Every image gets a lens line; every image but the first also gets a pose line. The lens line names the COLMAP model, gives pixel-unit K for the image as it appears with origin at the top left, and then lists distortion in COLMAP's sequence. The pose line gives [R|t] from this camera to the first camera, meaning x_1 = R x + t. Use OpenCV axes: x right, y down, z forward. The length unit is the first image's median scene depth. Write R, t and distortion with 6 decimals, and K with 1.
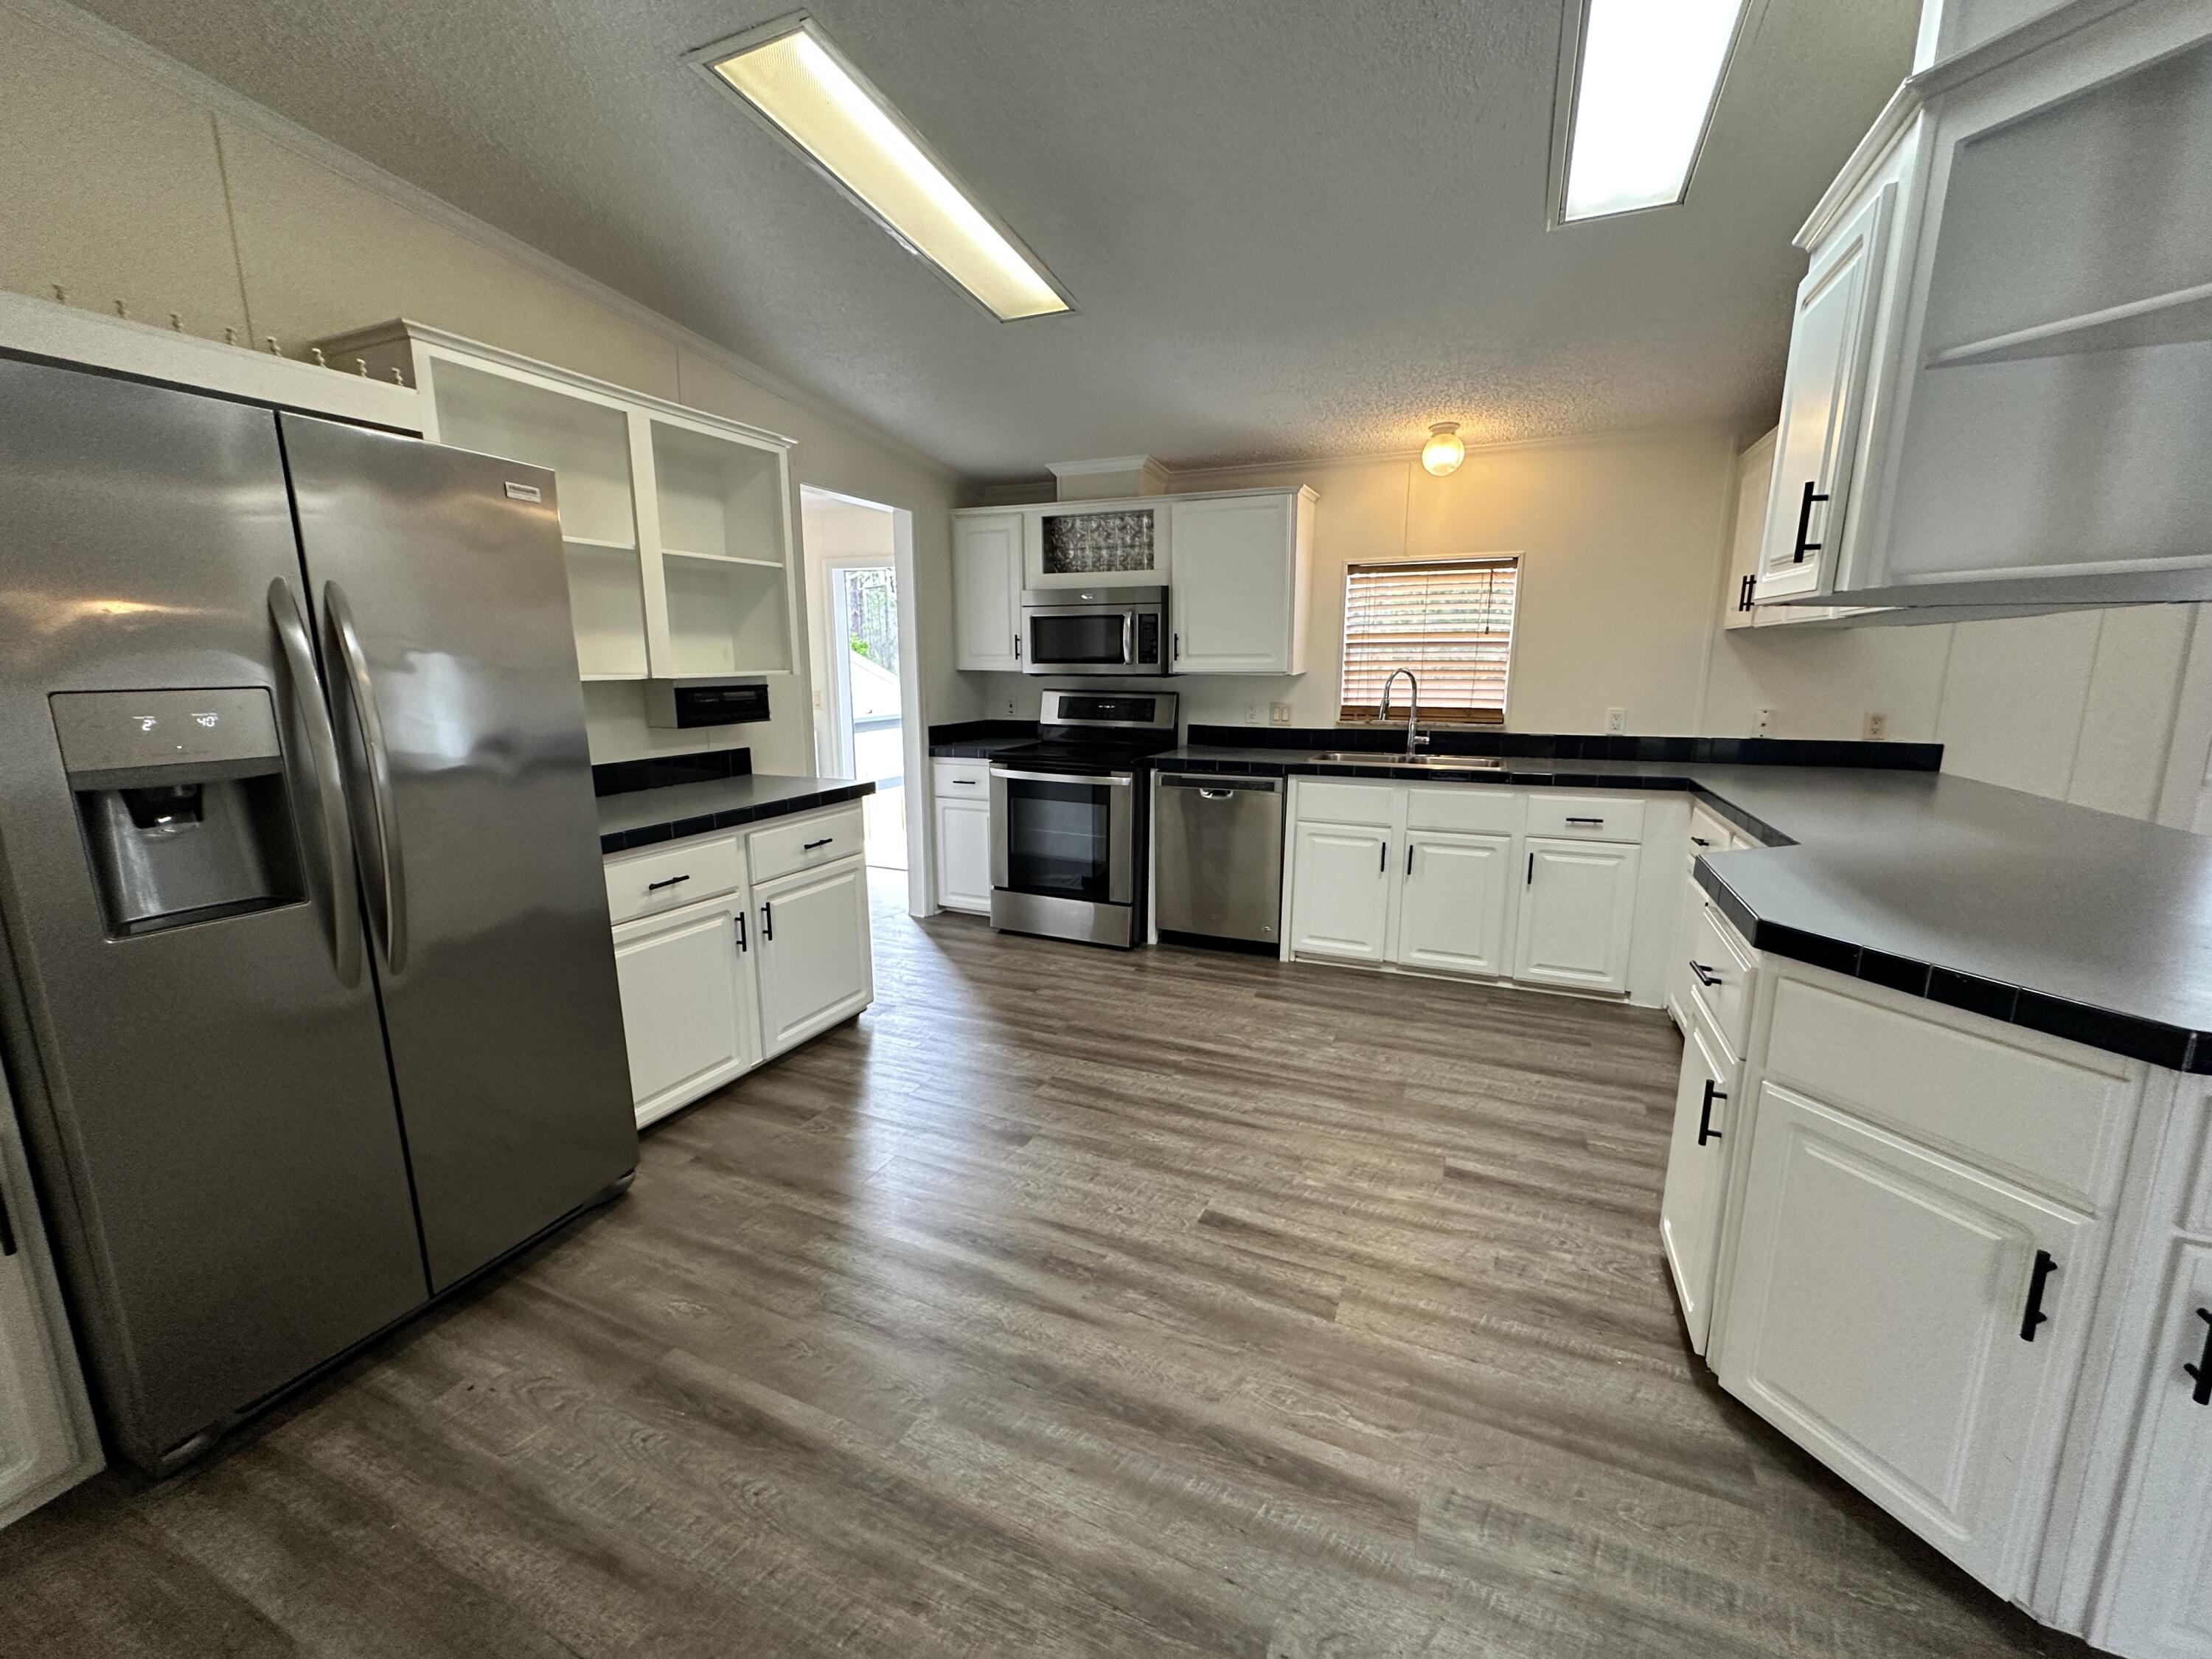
lens RADIAL K [[879.8, 0, 1110.7], [0, 879.8, 837.0], [0, 0, 1]] dist [0.000565, 0.000088]
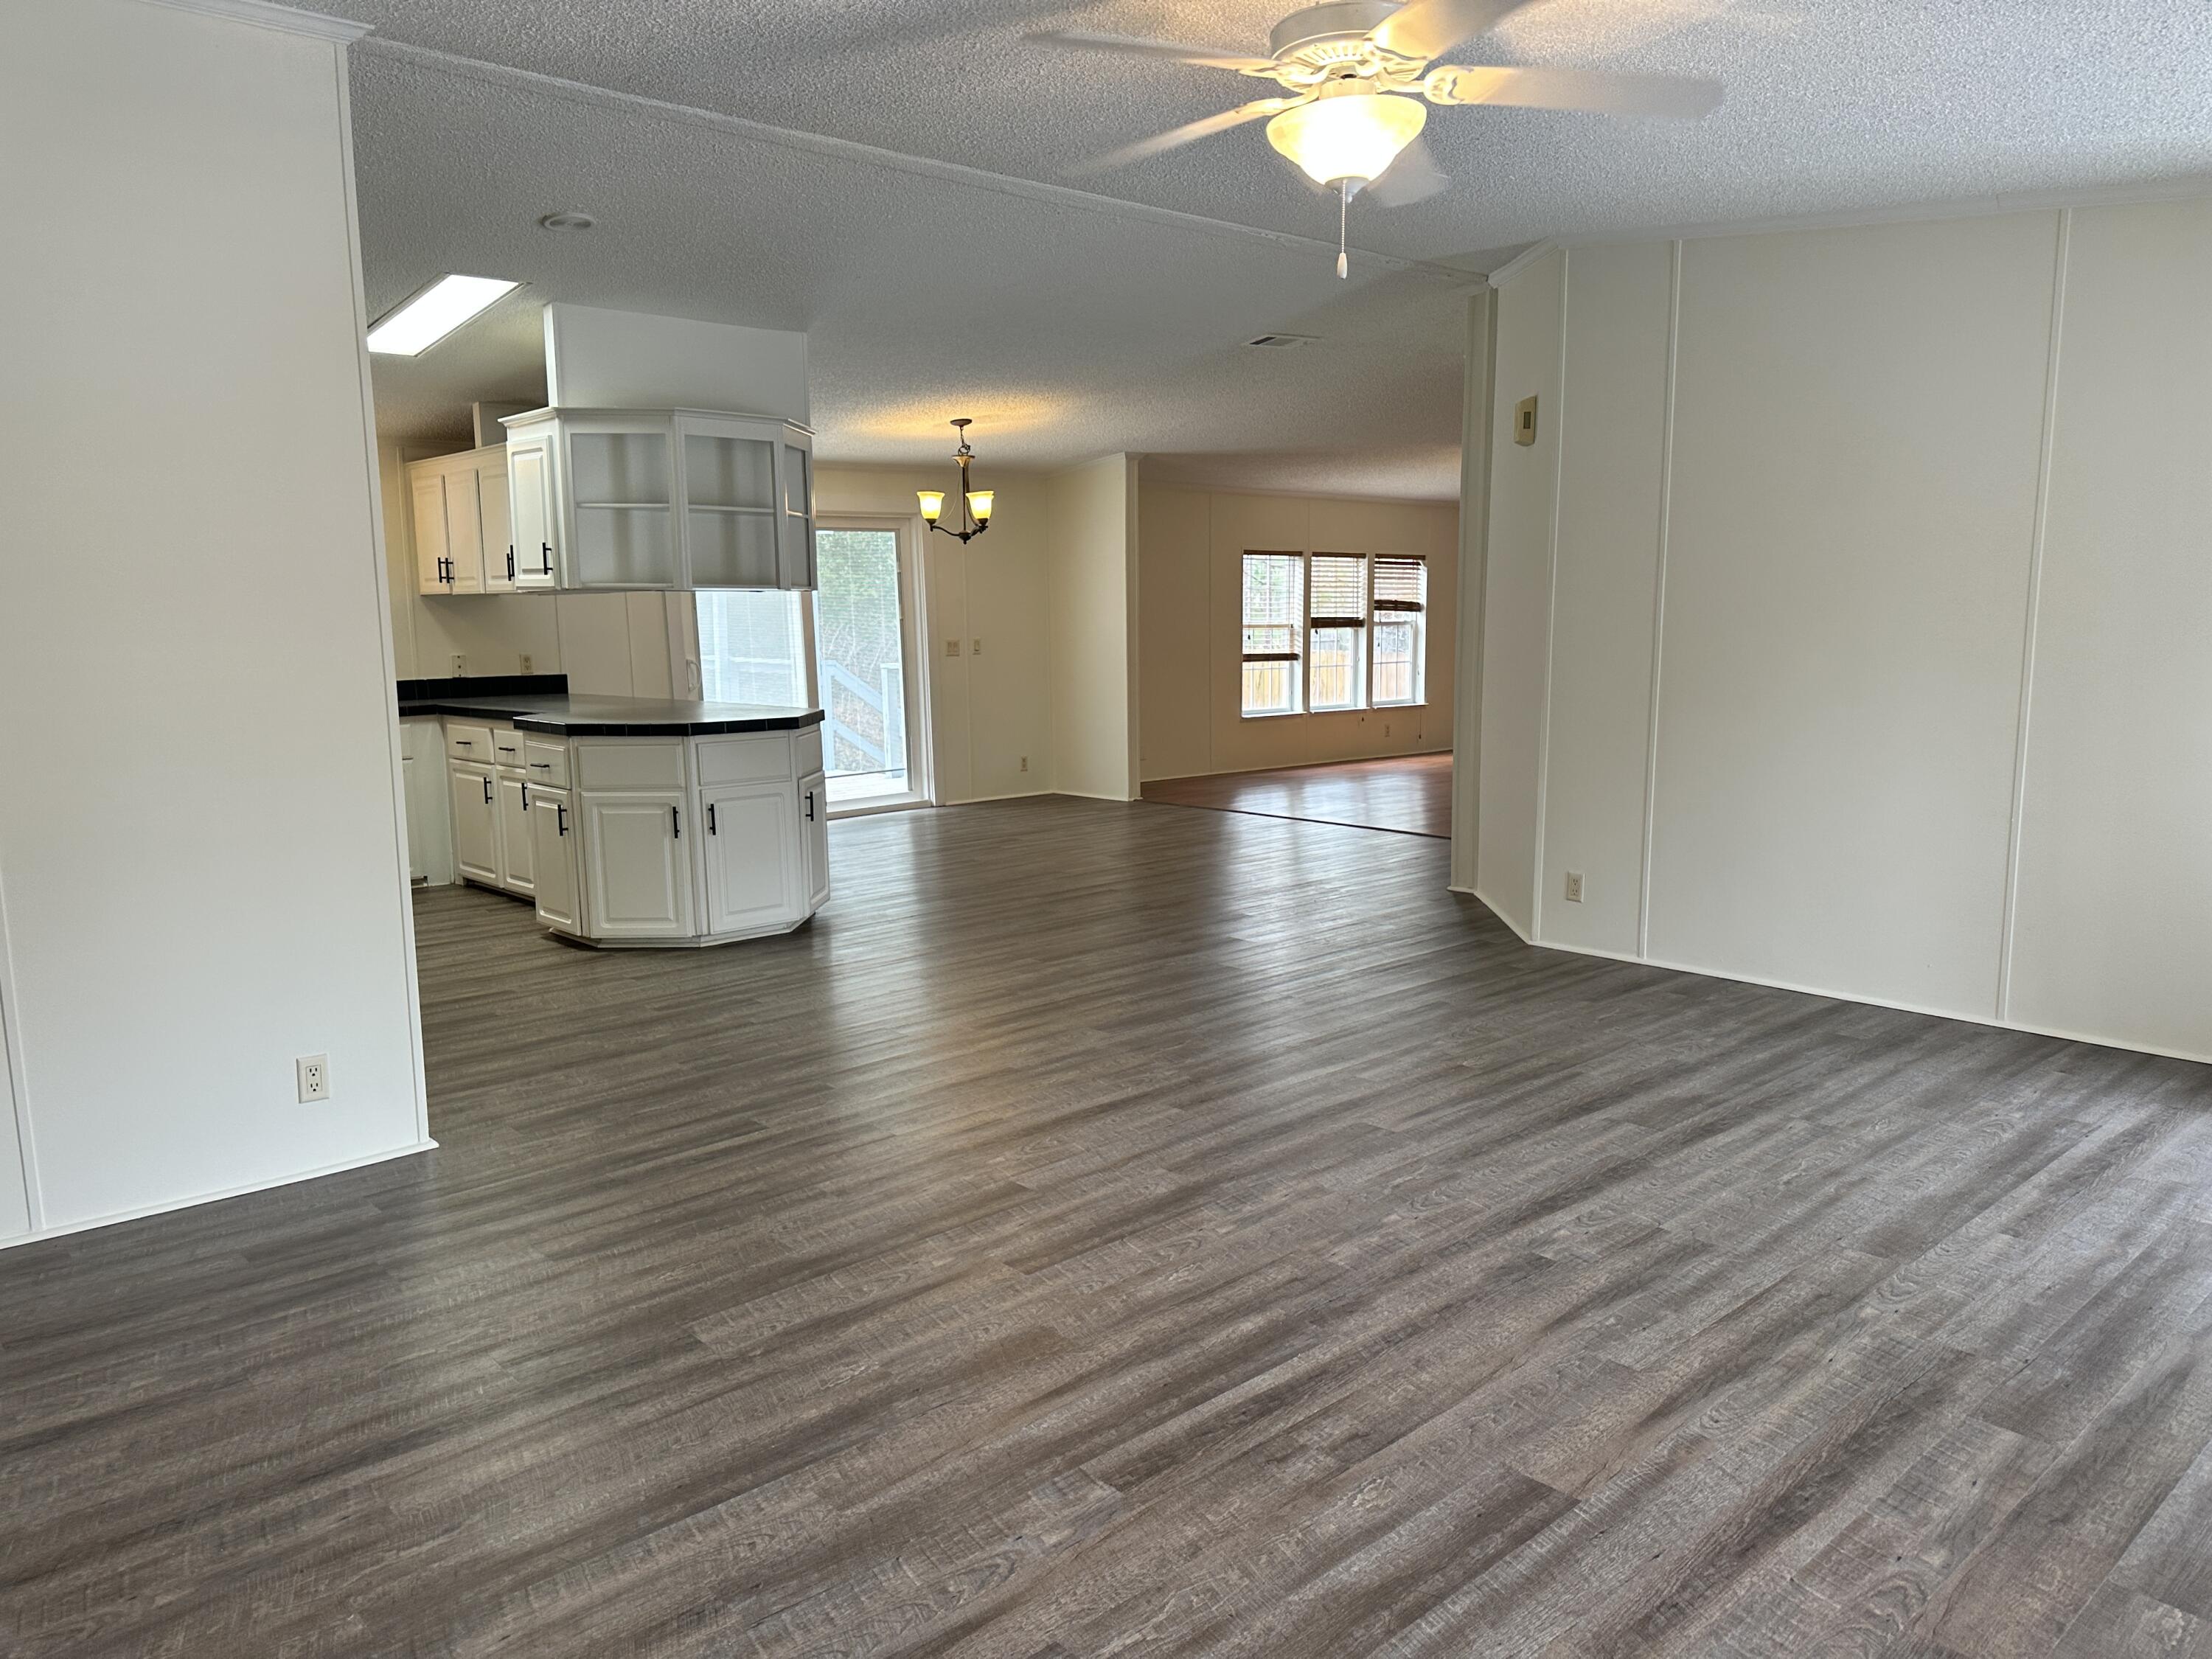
lens RADIAL K [[1548.9, 0, 1110.1], [0, 1548.9, 842.9], [0, 0, 1]] dist [0.083060, 0.000641]
pose [[0.409374, -0.133466, 0.902552, -1.062417], [0.189730, 0.980070, 0.058872, 0.185337], [-0.892421, 0.147141, 0.426538, -0.870927]]
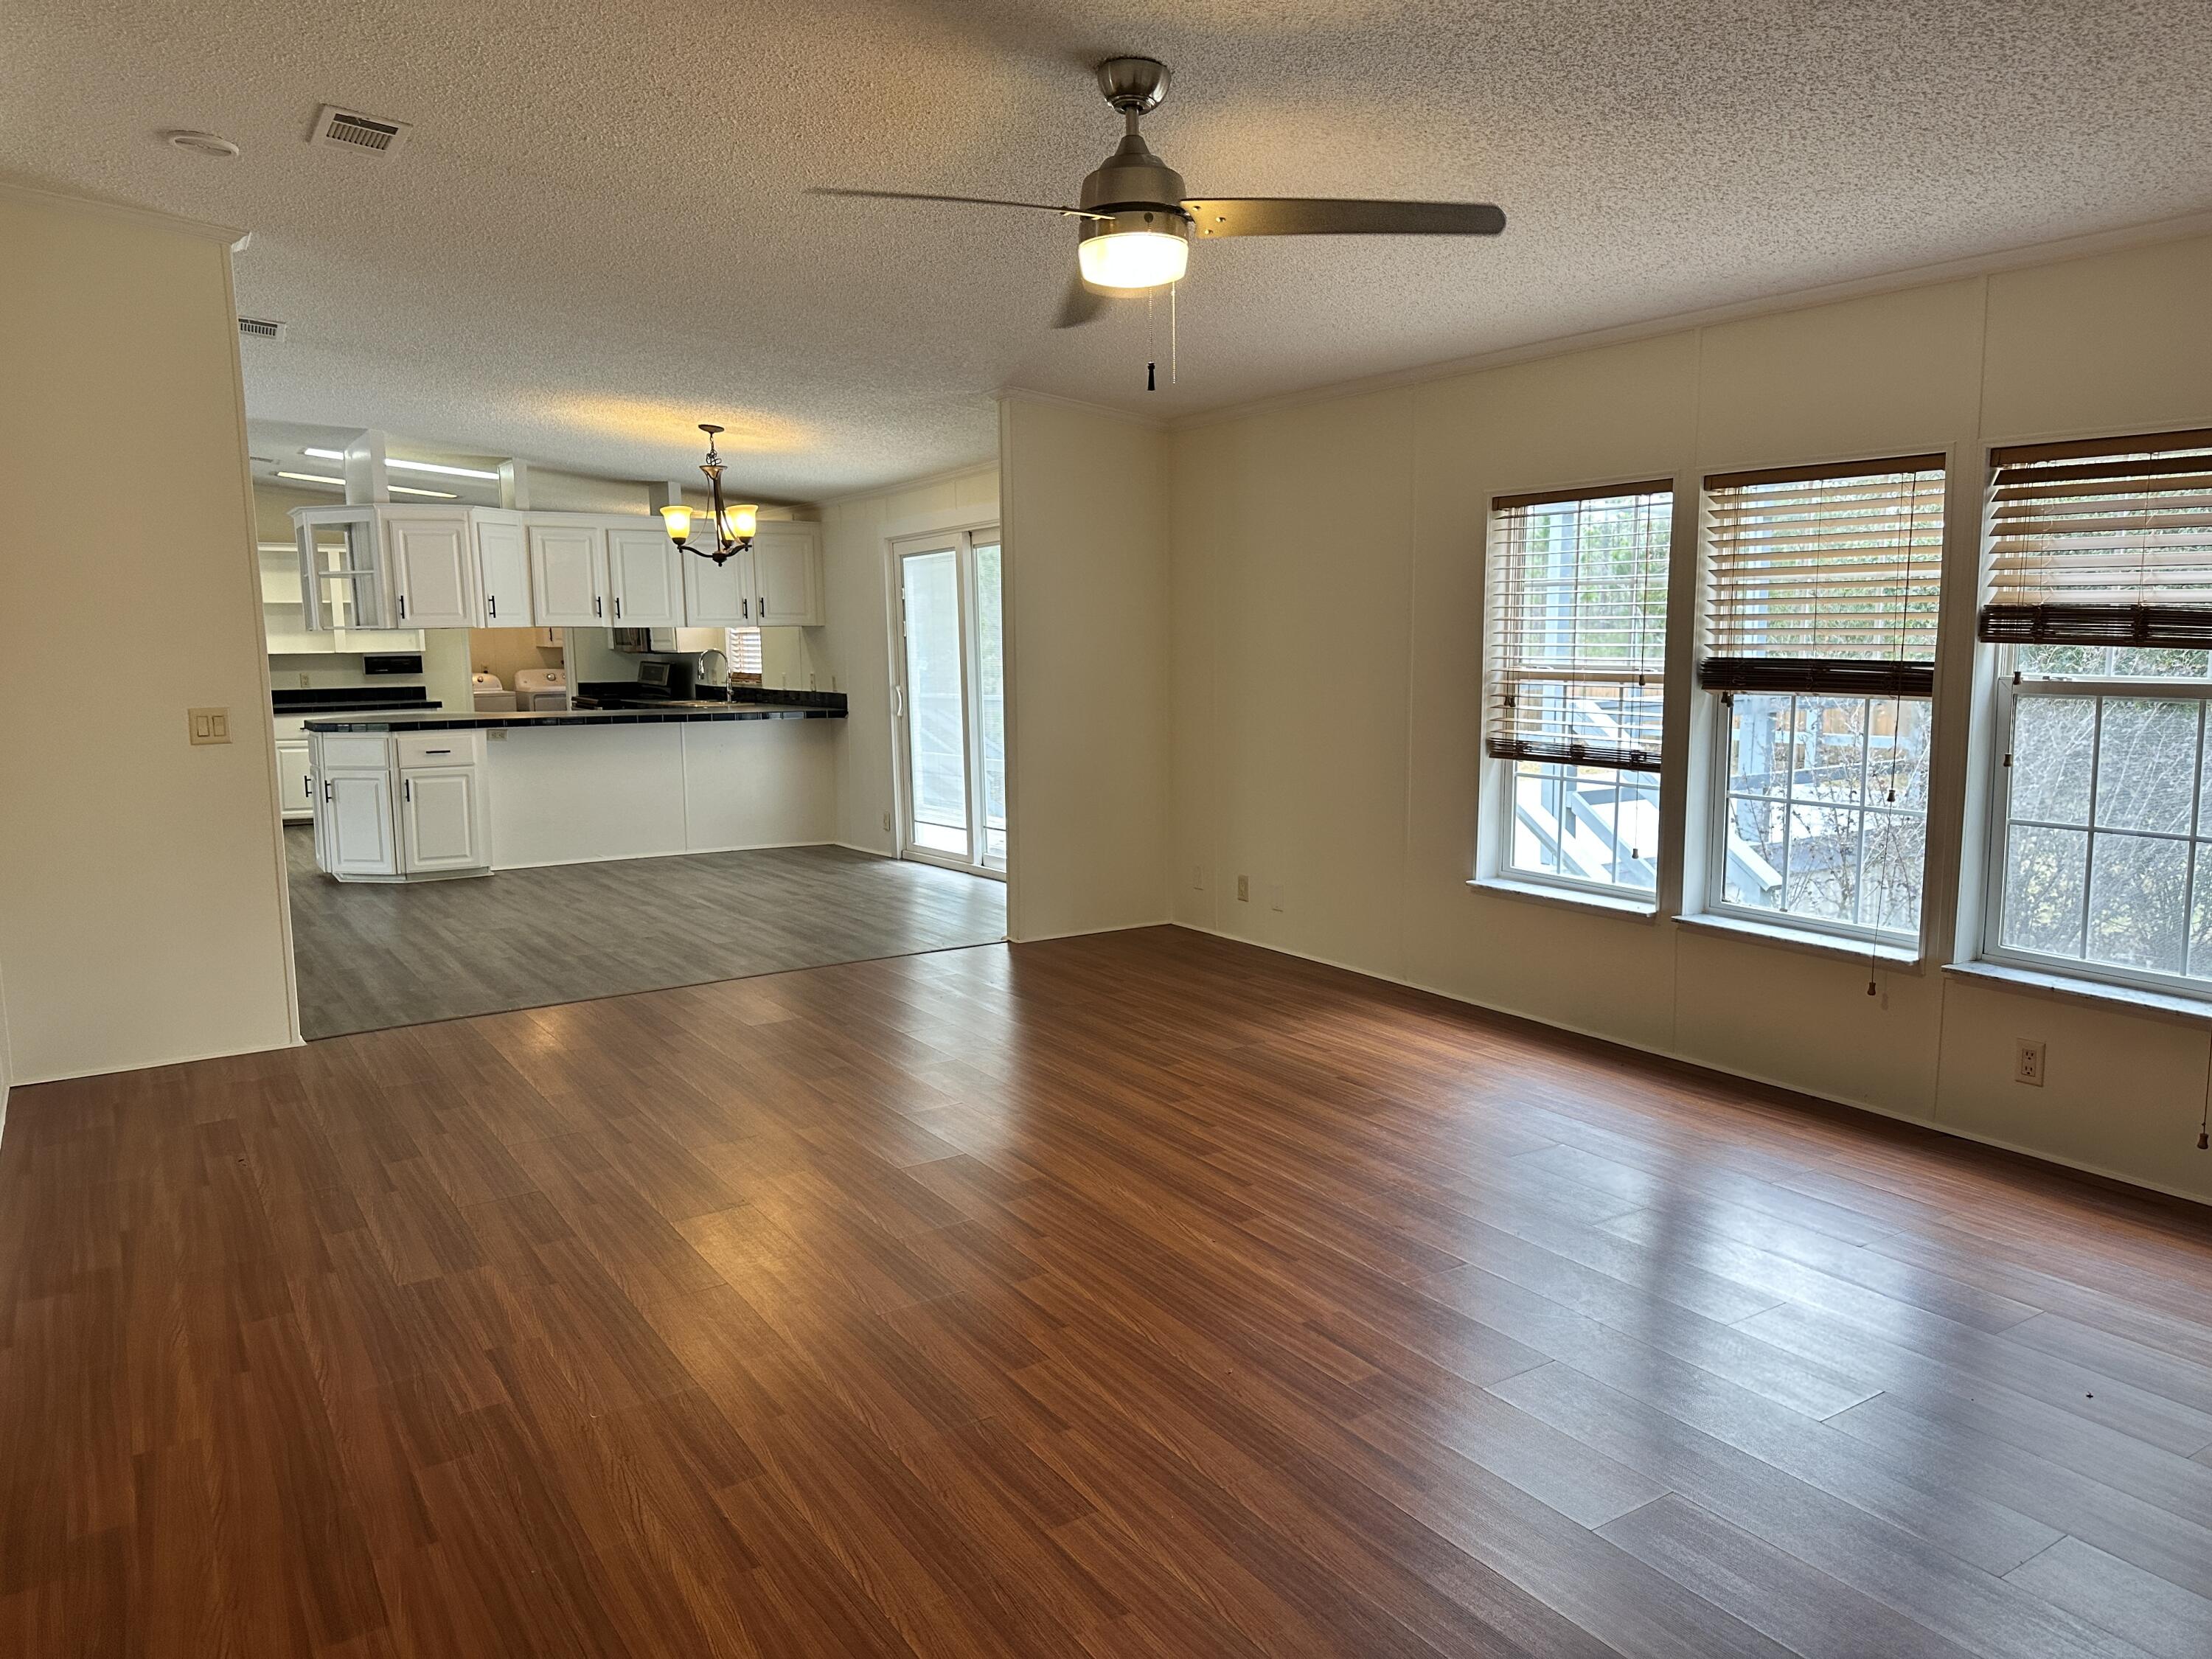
lens RADIAL K [[1548.9, 0, 1103.0], [0, 1548.9, 834.6], [0, 0, 1]] dist [0.083060, 0.000641]
pose [[0.830983, 0.065743, -0.552400, 3.239959], [-0.098952, 0.994625, -0.030481, 0.207447], [0.547427, 0.079990, 0.833022, -1.201060]]
